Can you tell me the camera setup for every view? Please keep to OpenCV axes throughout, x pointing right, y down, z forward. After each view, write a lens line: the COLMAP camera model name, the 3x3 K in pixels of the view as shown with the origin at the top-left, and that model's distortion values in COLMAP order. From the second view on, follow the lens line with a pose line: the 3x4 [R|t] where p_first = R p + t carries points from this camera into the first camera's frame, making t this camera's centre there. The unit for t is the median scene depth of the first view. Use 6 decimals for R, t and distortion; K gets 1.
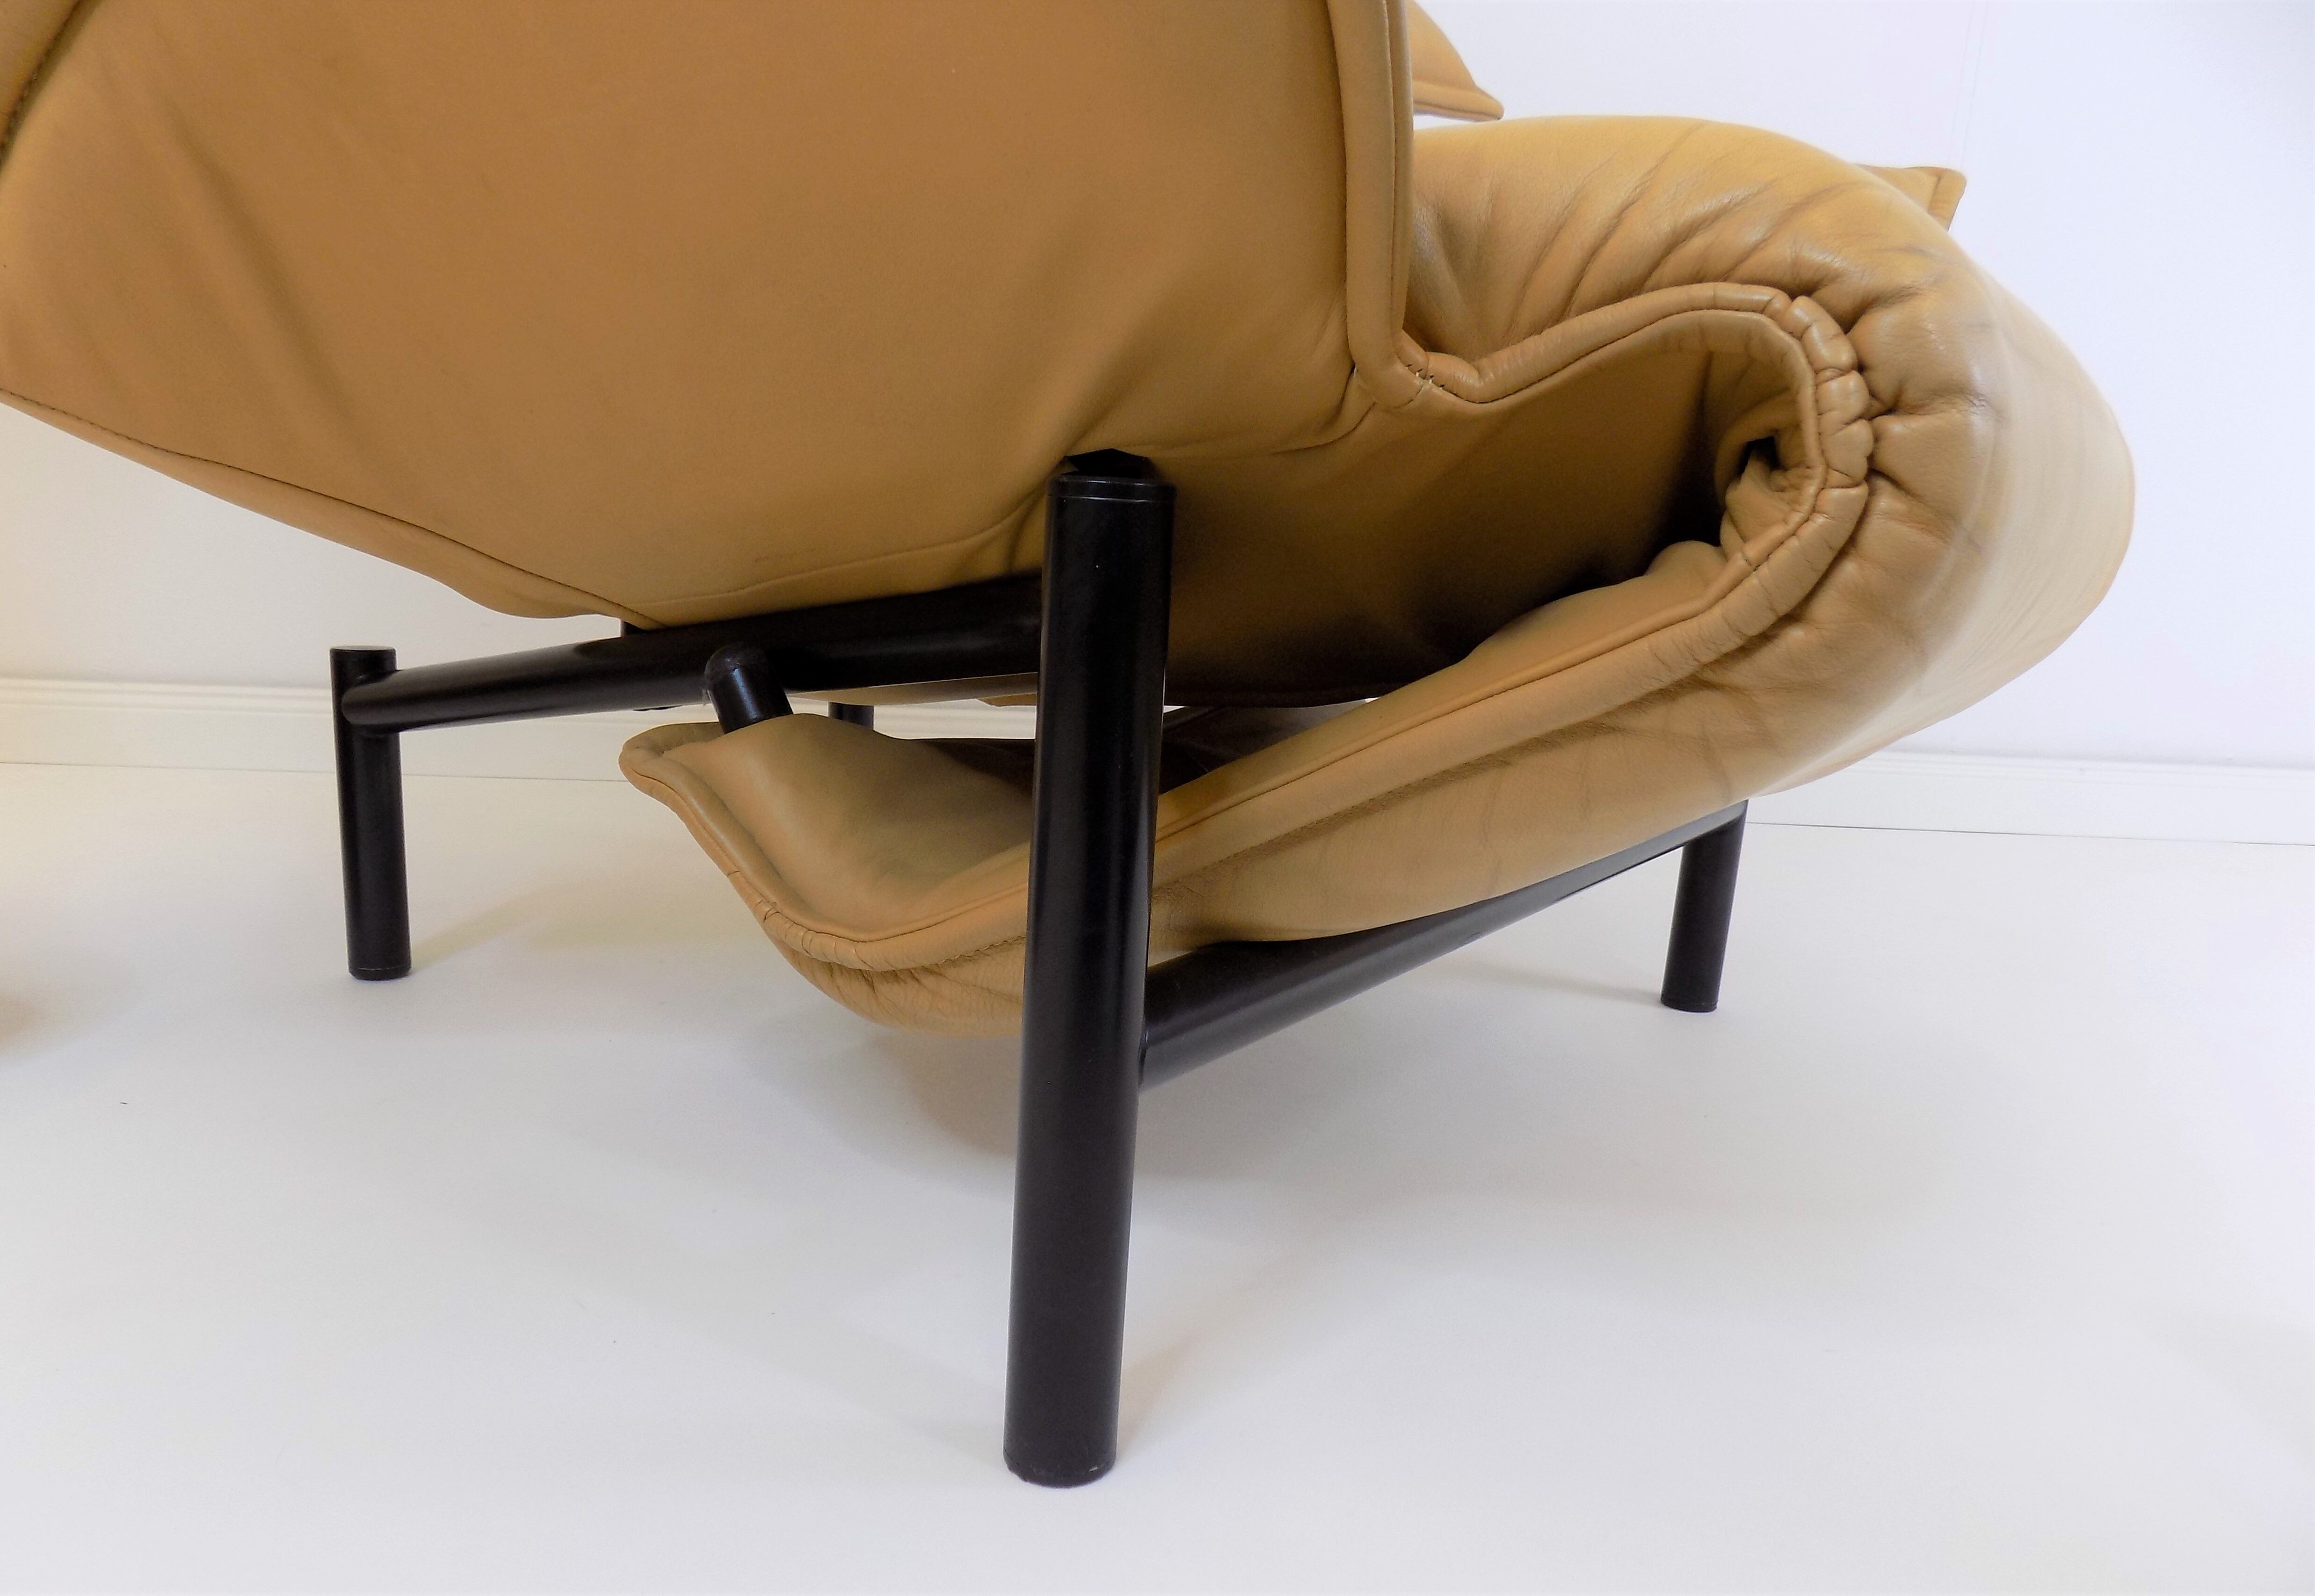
lens RADIAL K [[1602.5, 0, 1146.0], [0, 1602.5, 873.1], [0, 0, 1]] dist [-0.035745, 0.009869]
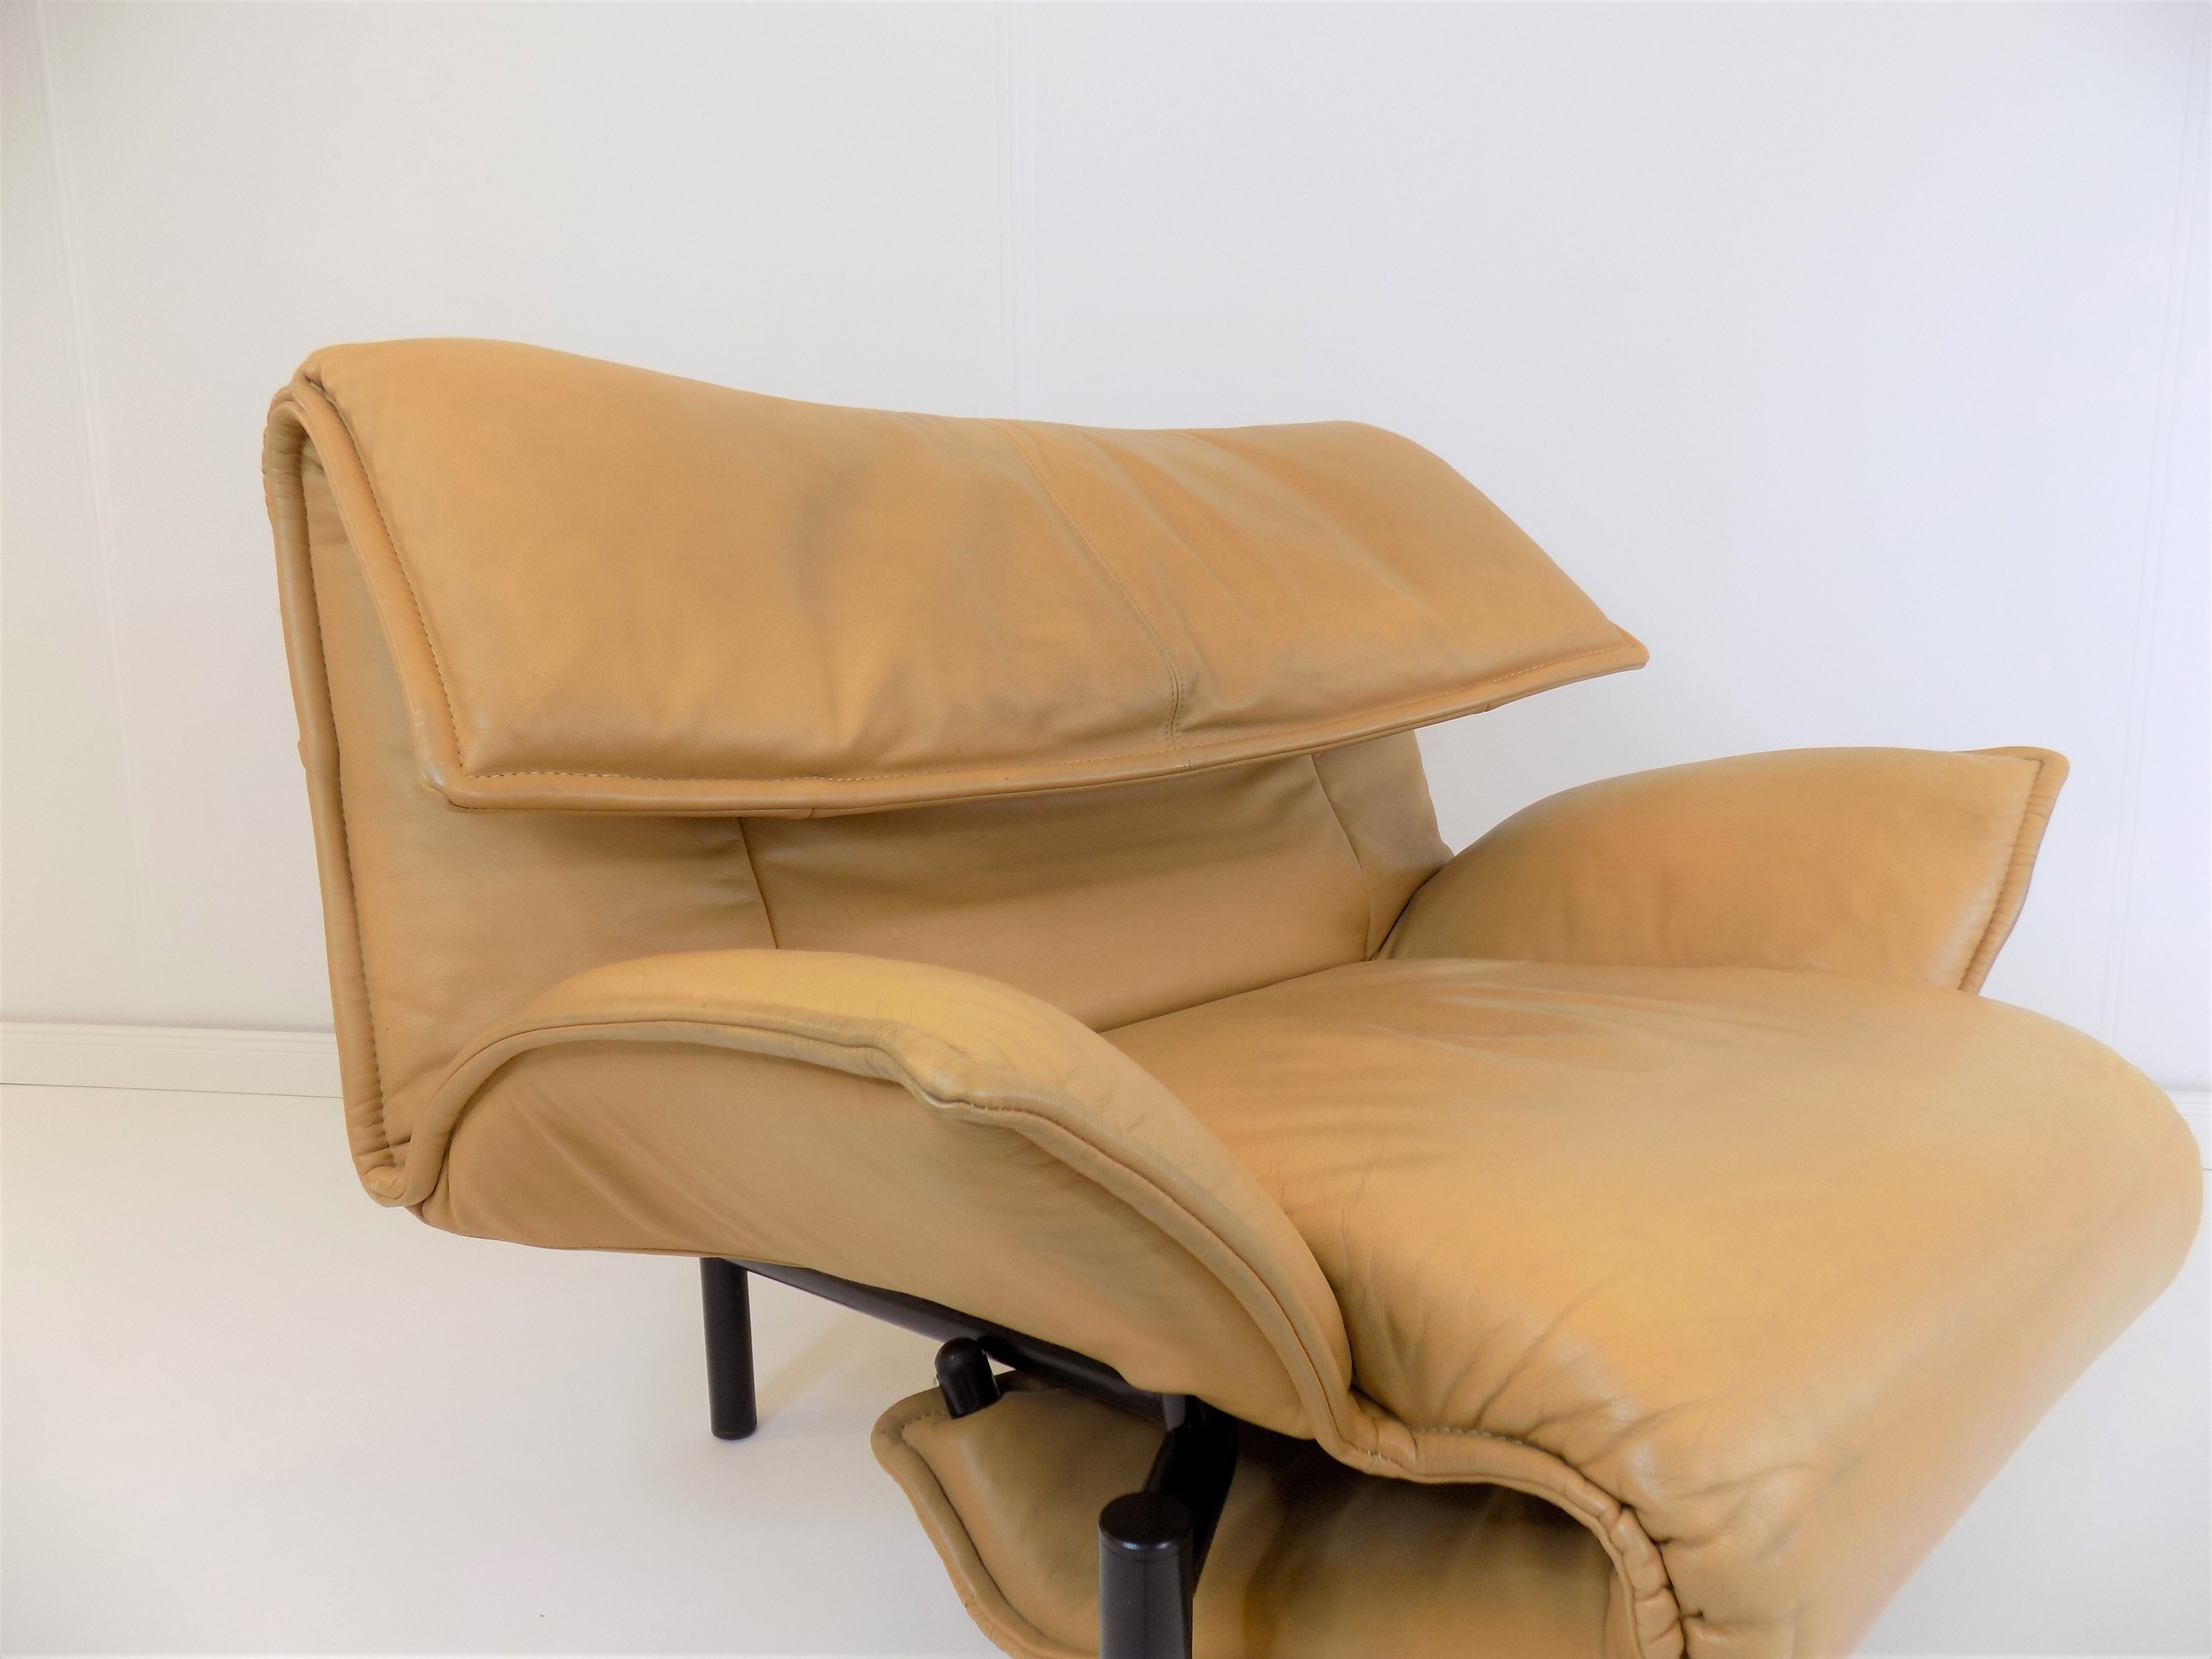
lens RADIAL K [[1481.0, 0, 1123.1], [0, 1481.0, 821.4], [0, 0, 1]] dist [-0.035834, 0.018197]
pose [[0.971261, -0.032514, -0.235784, 0.271849], [0.016616, 0.997471, -0.069104, -0.744361], [0.237435, 0.063200, 0.969345, -0.268729]]
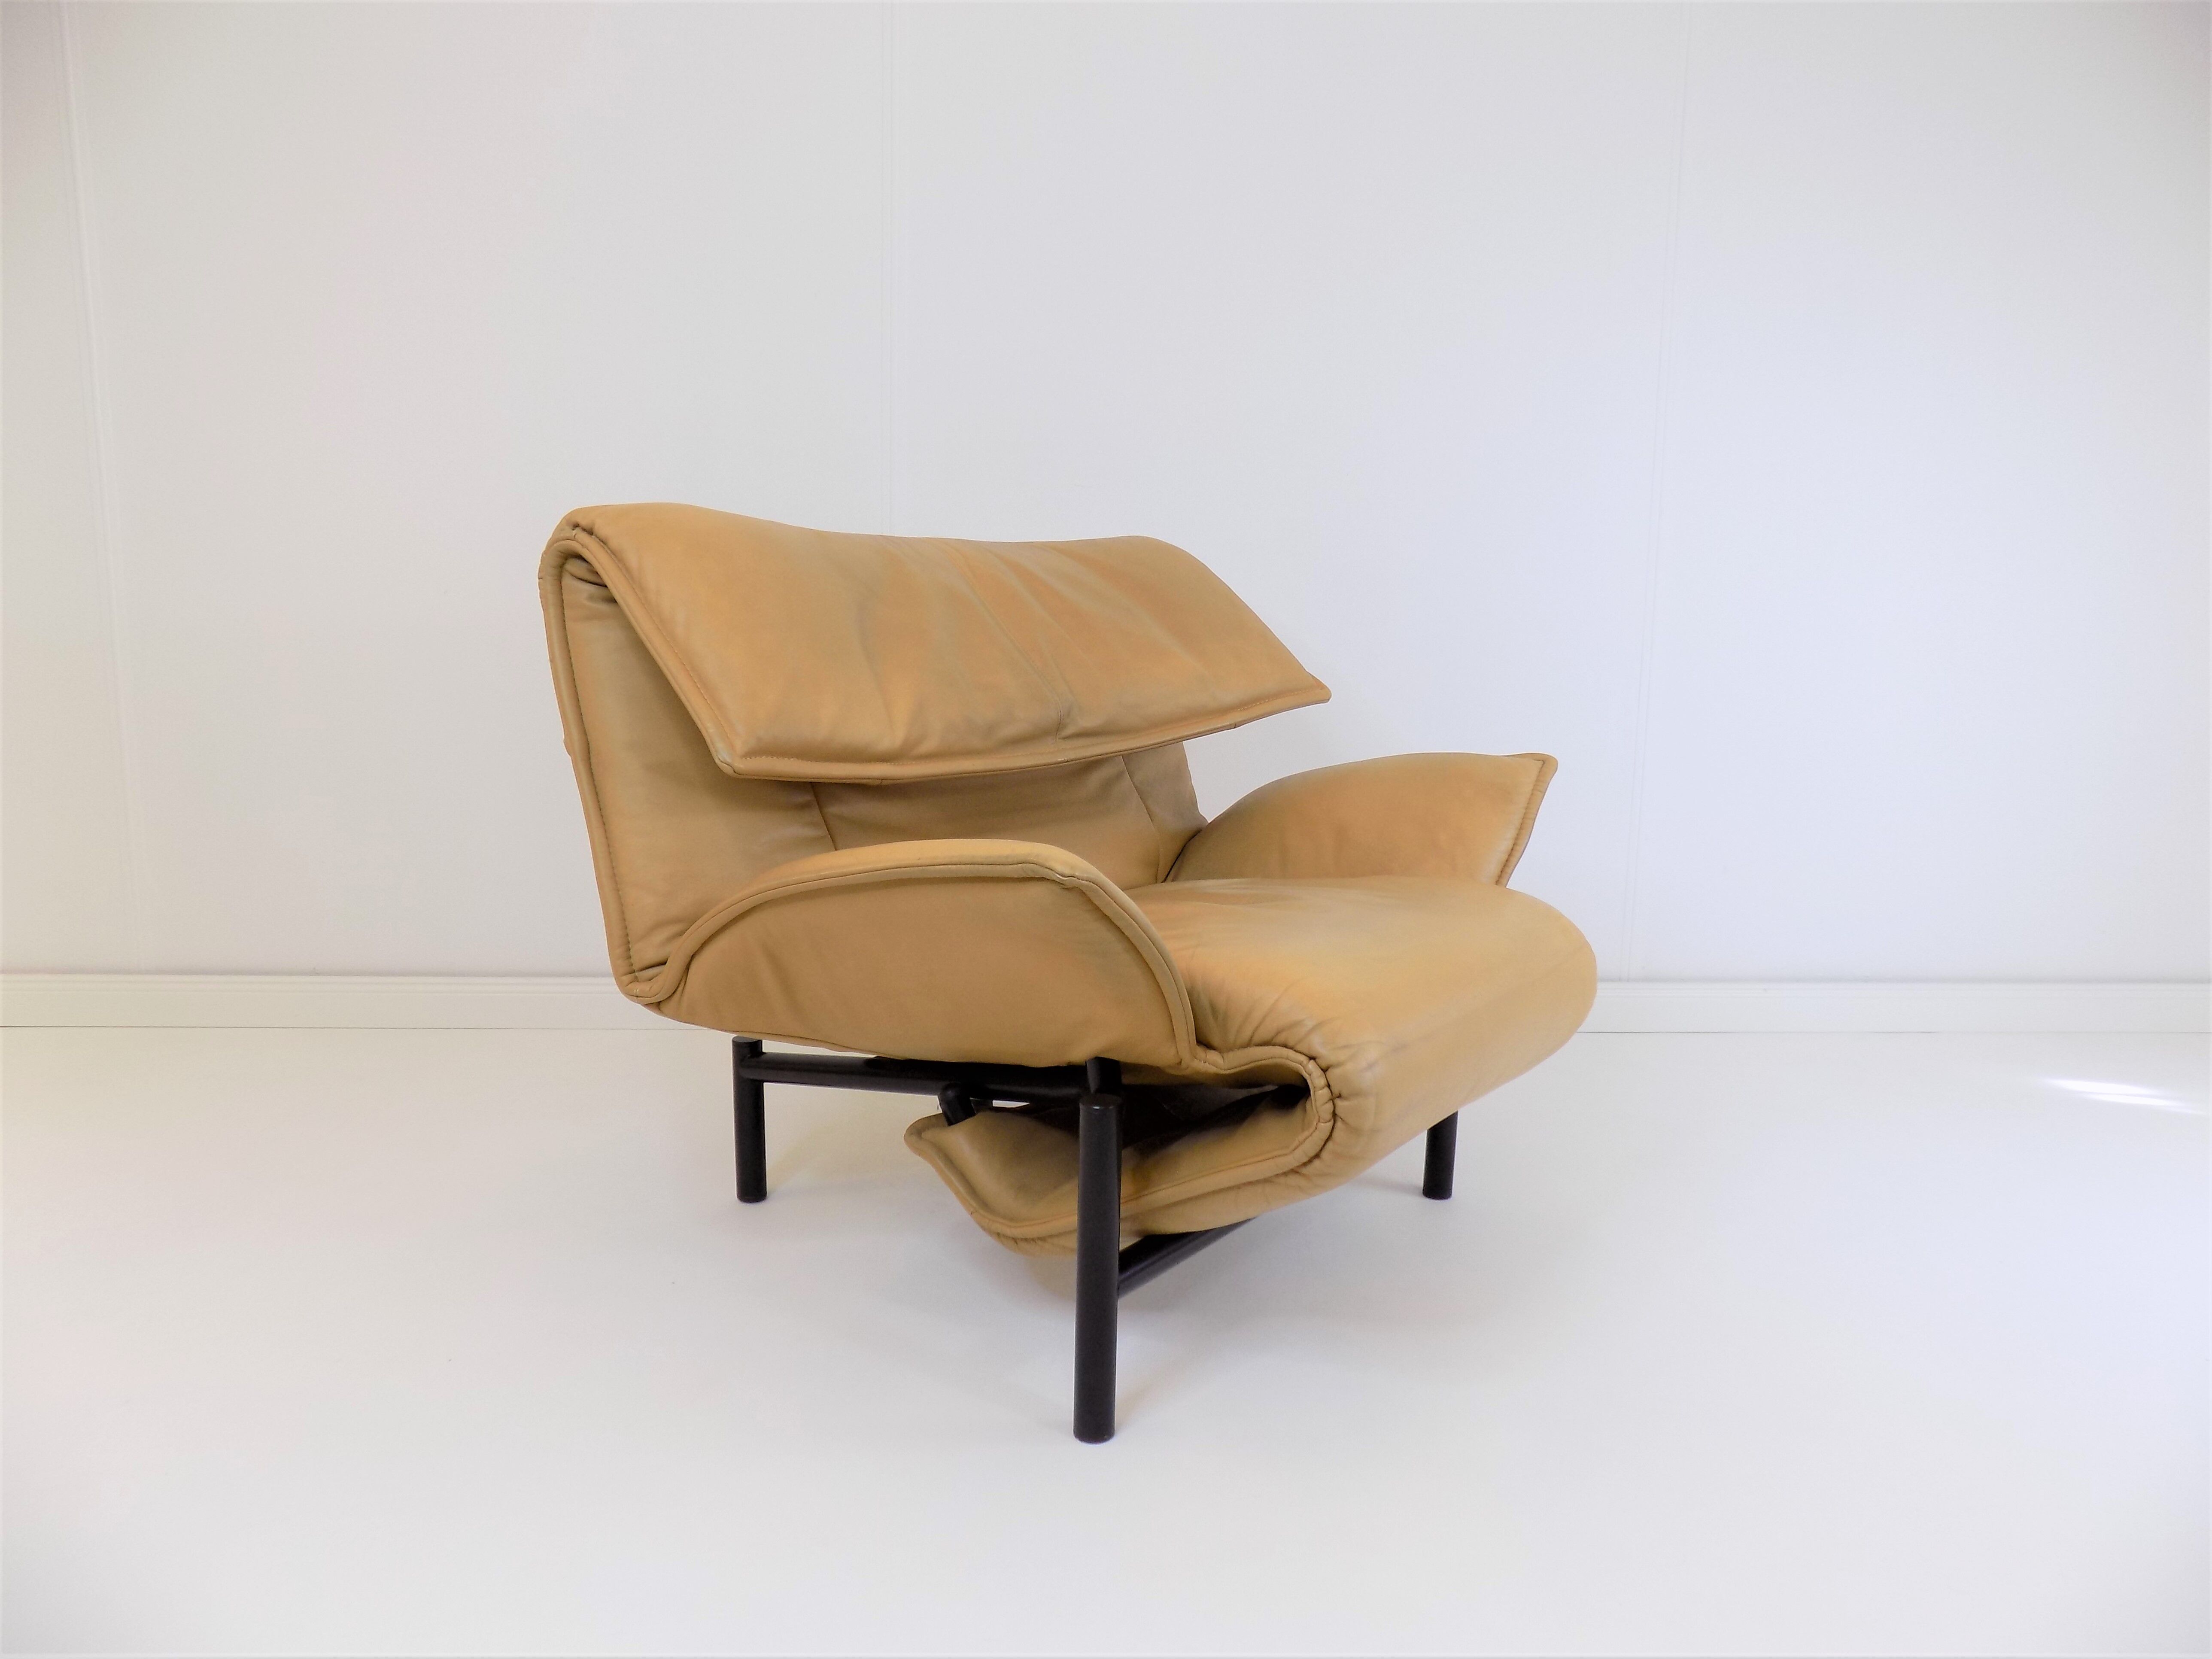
lens RADIAL K [[1481.0, 0, 1114.4], [0, 1481.0, 827.3], [0, 0, 1]] dist [-0.035834, 0.018197]
pose [[0.998126, -0.031586, -0.052420, 0.161031], [0.028160, 0.997498, -0.064849, -0.566132], [0.054337, 0.063251, 0.996517, -1.770837]]
